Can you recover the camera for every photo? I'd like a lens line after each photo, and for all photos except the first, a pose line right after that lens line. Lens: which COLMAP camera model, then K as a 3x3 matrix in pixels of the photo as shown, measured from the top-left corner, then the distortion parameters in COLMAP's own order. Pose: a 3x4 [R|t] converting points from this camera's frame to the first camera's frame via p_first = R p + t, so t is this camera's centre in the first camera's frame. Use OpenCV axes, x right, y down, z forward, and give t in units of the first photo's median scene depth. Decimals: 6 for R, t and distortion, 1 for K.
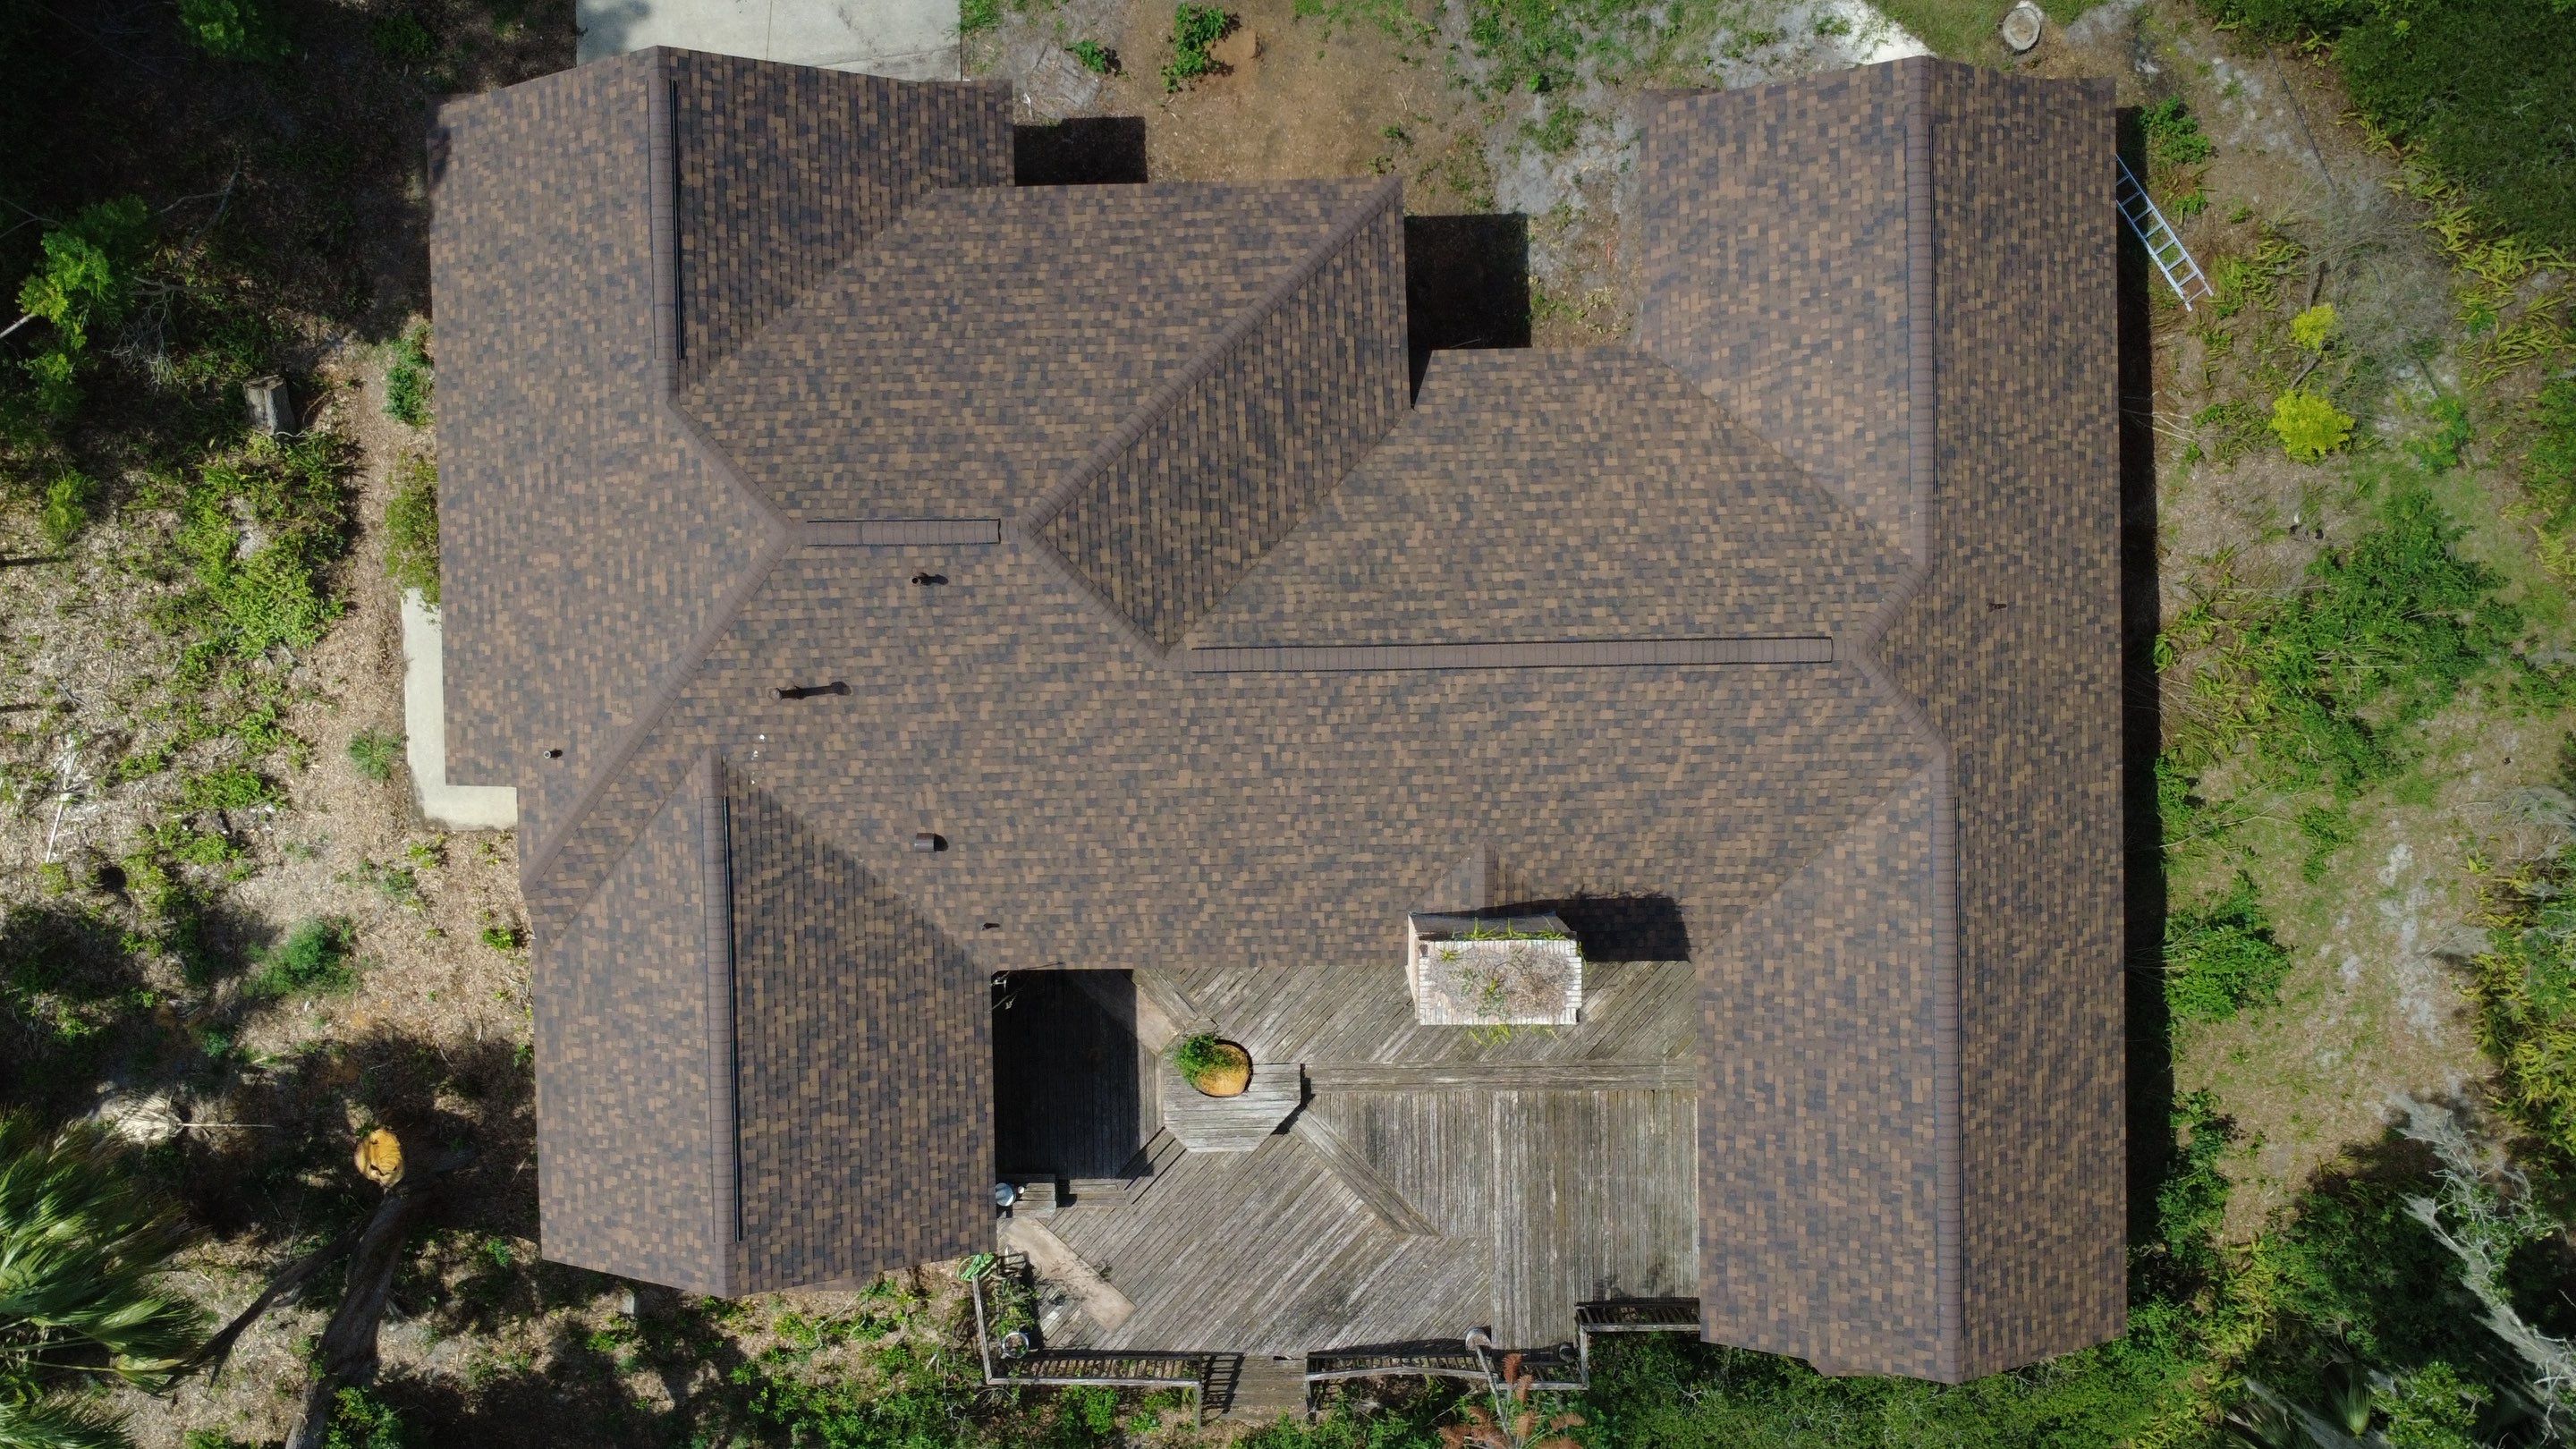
lens RADIAL K [[1876.8, 0, 1282.0], [0, 1876.8, 720.3], [0, 0, 1]] dist [-0.000727, 0.000887]
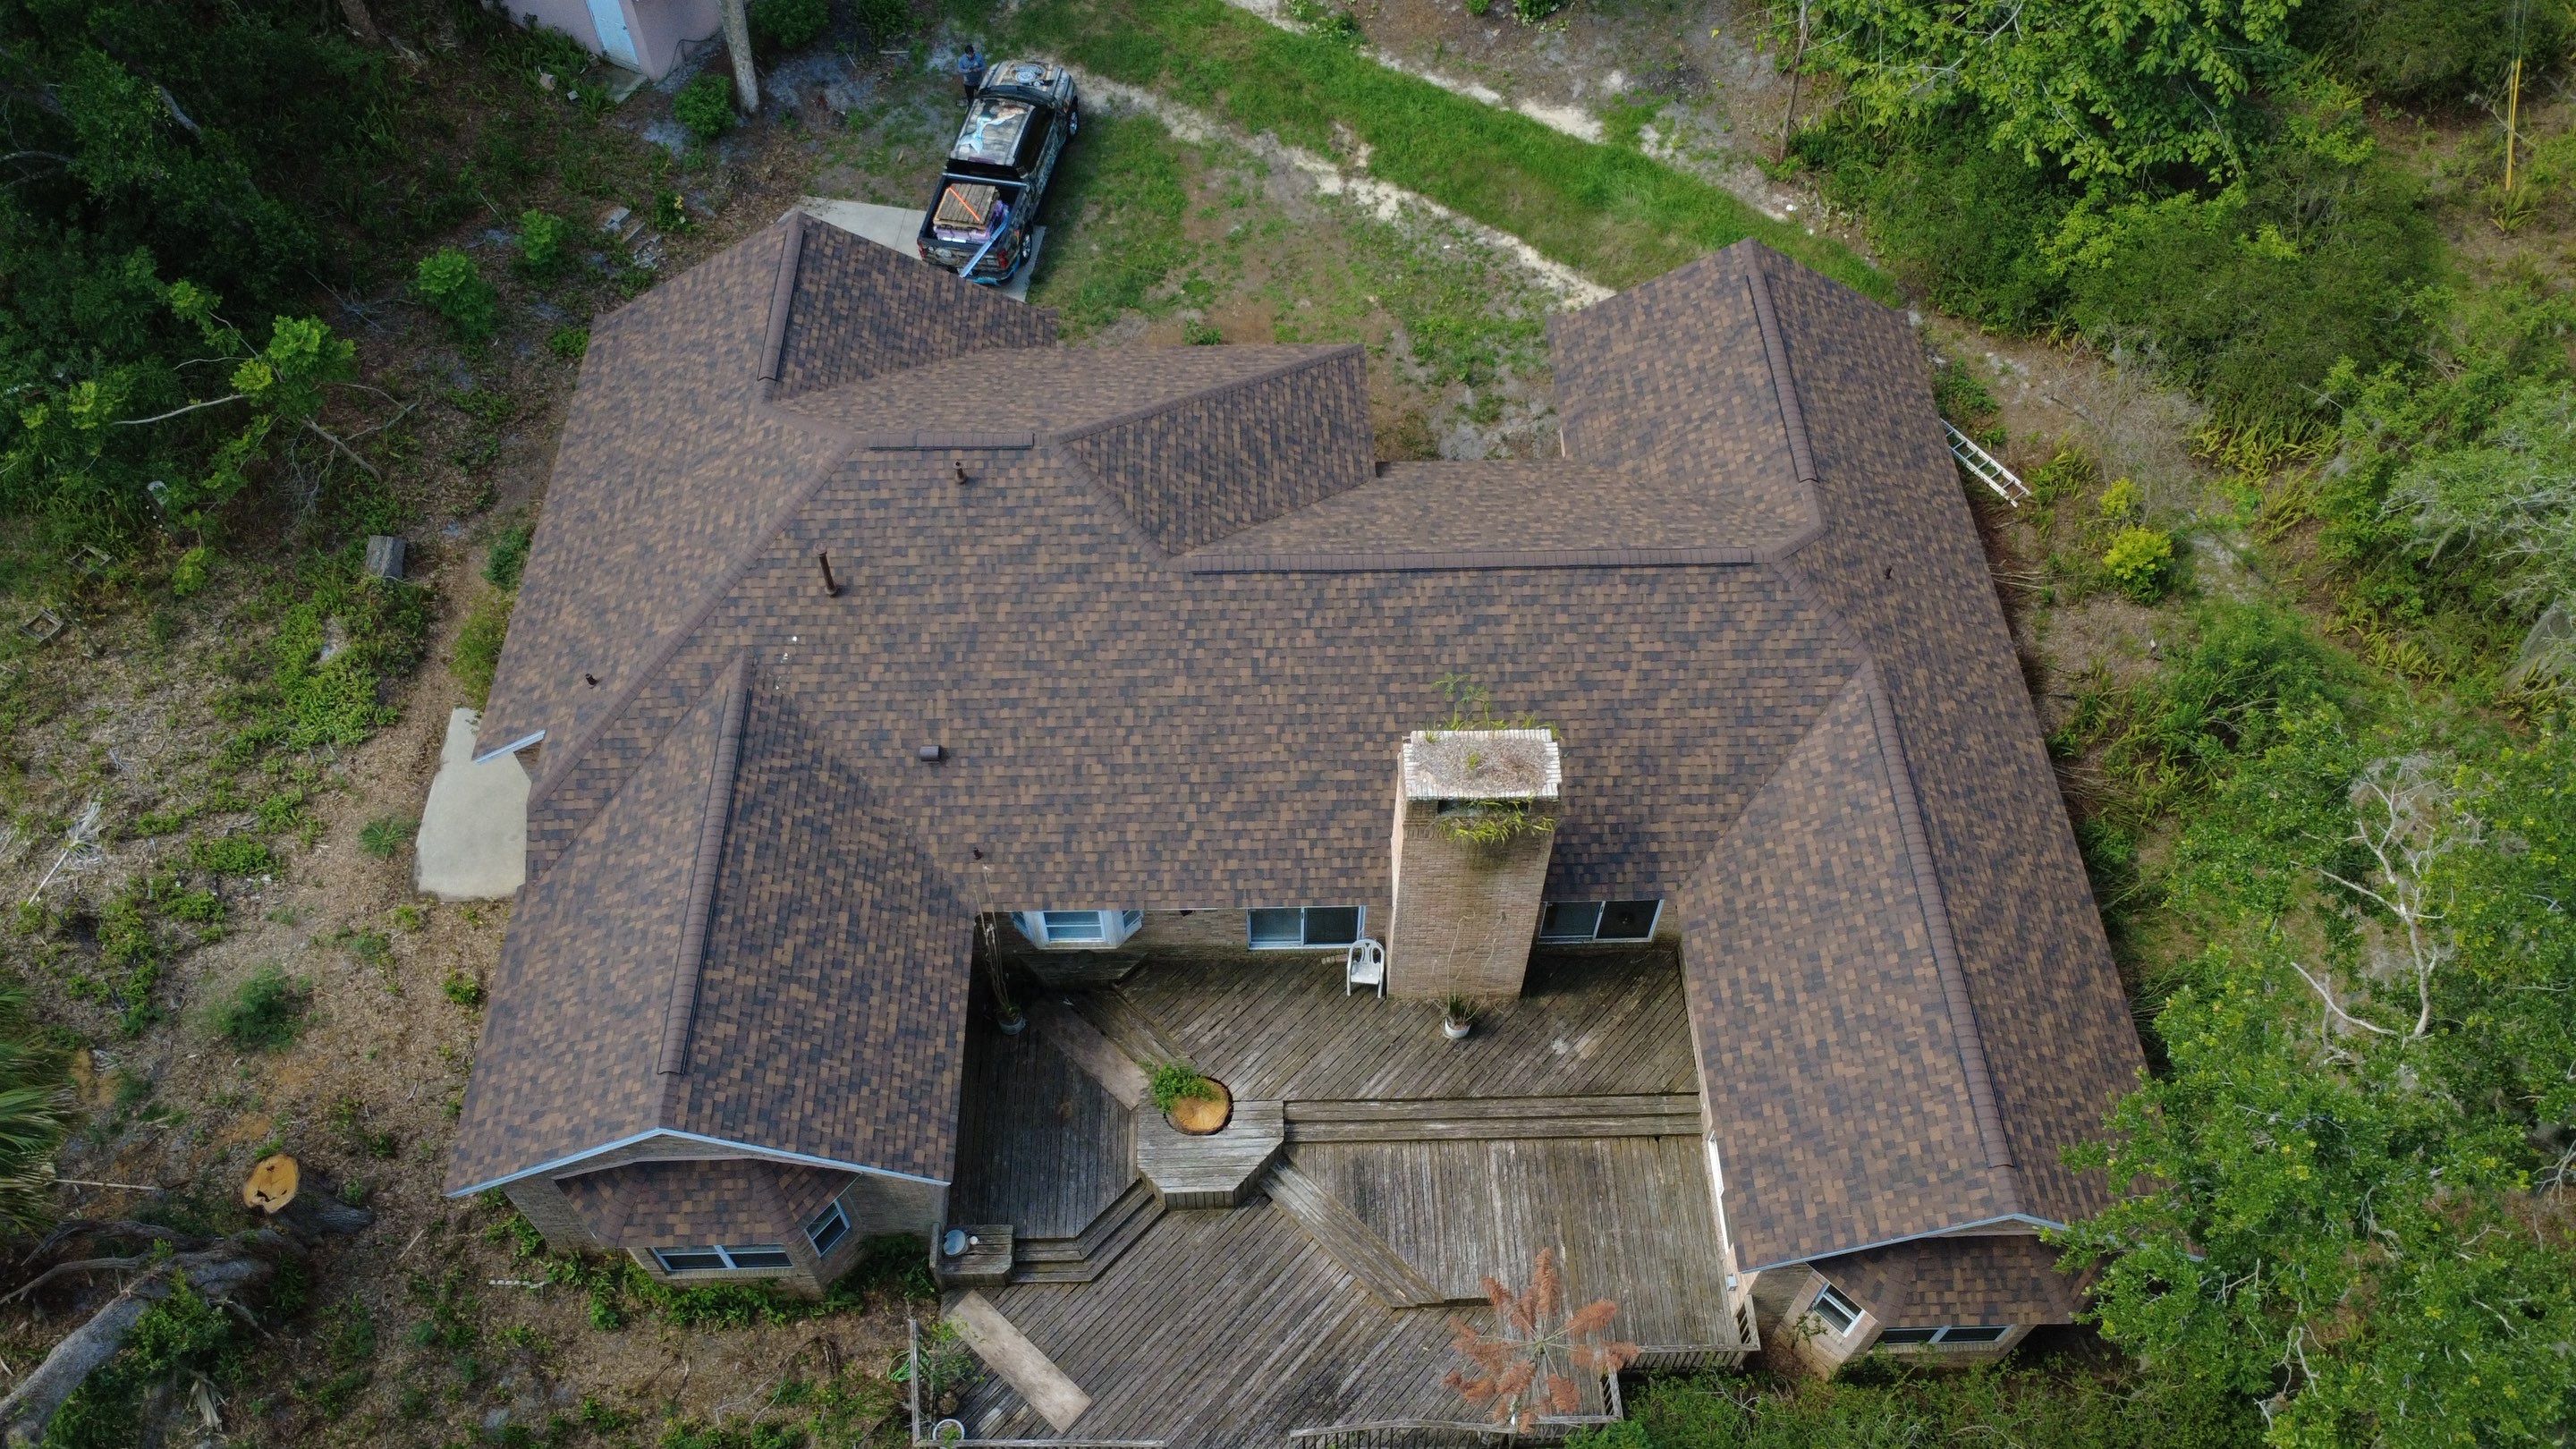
lens RADIAL K [[1876.8, 0, 1282.9], [0, 1876.8, 718.7], [0, 0, 1]] dist [-0.000727, 0.000887]
pose [[0.999646, 0.012307, 0.023580, -0.016344], [0.004479, 0.795976, -0.605312, 0.649287], [-0.026218, 0.605203, 0.795639, 0.138086]]
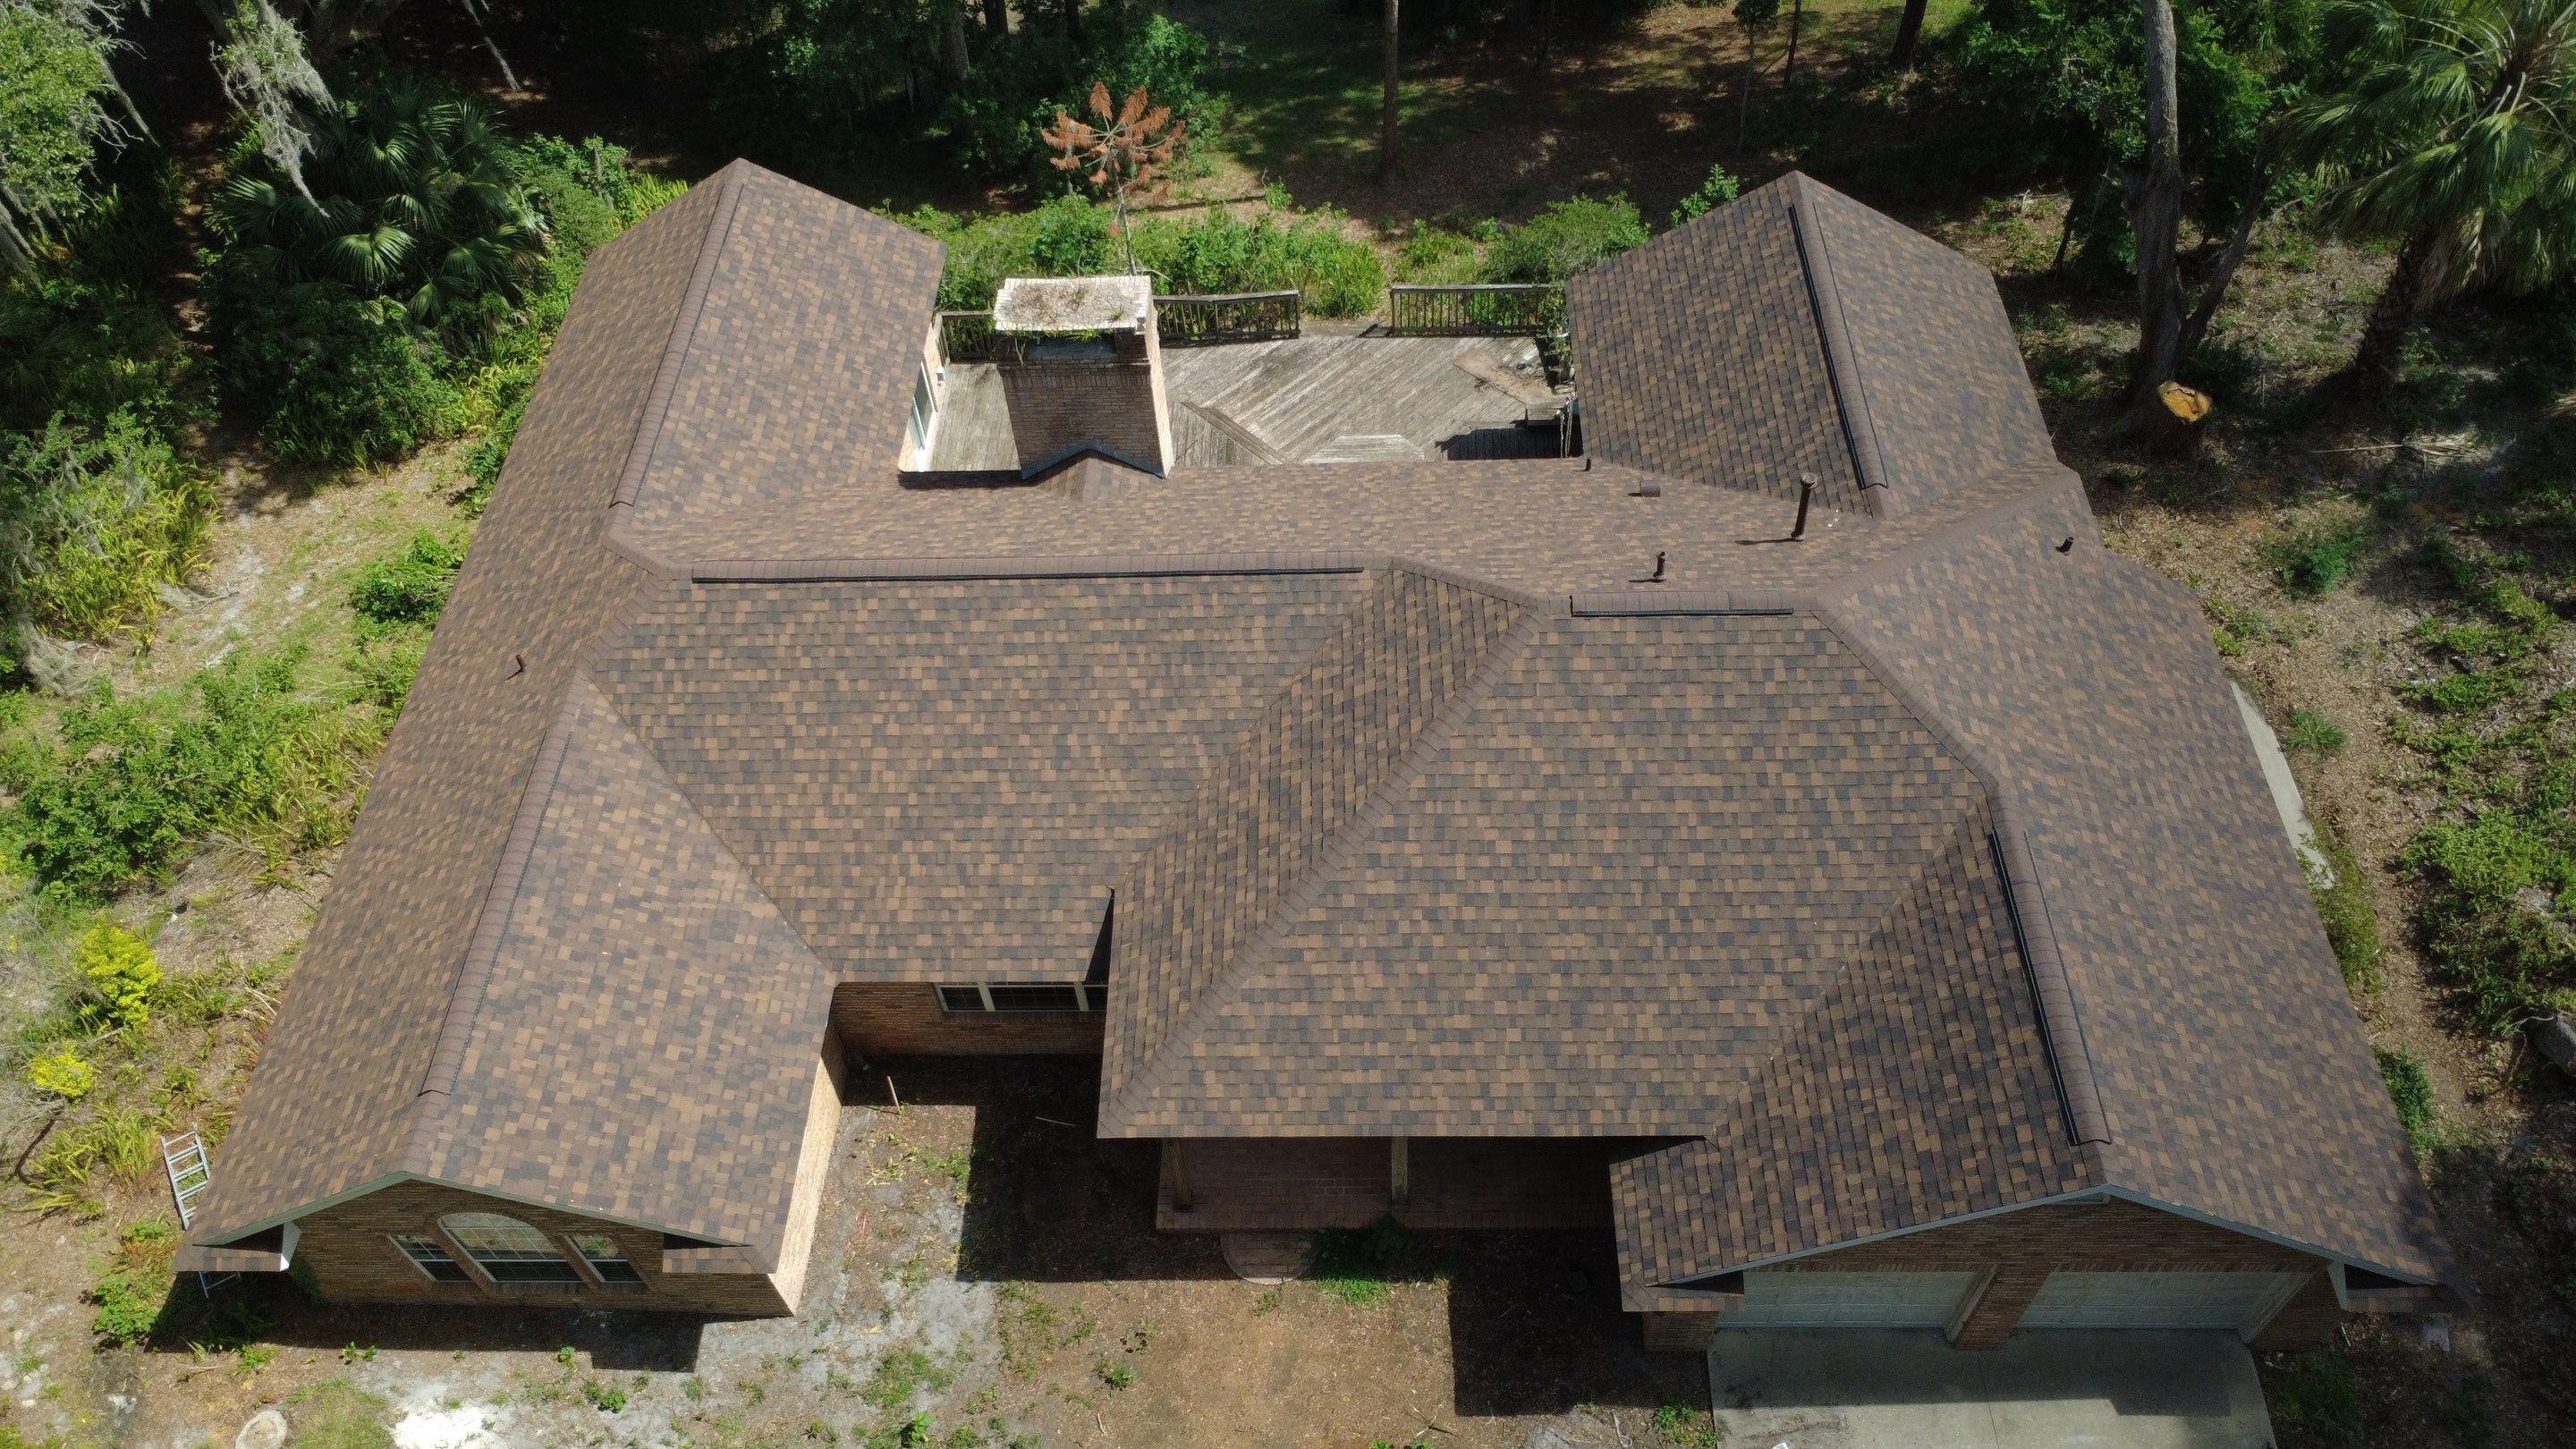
lens RADIAL K [[1876.8, 0, 1286.1], [0, 1876.8, 720.4], [0, 0, 1]] dist [-0.000727, 0.000887]
pose [[-0.996493, 0.014561, 0.082394, -0.075923], [0.039149, -0.789162, 0.612936, -0.595594], [0.073947, 0.614012, 0.785825, 0.280016]]
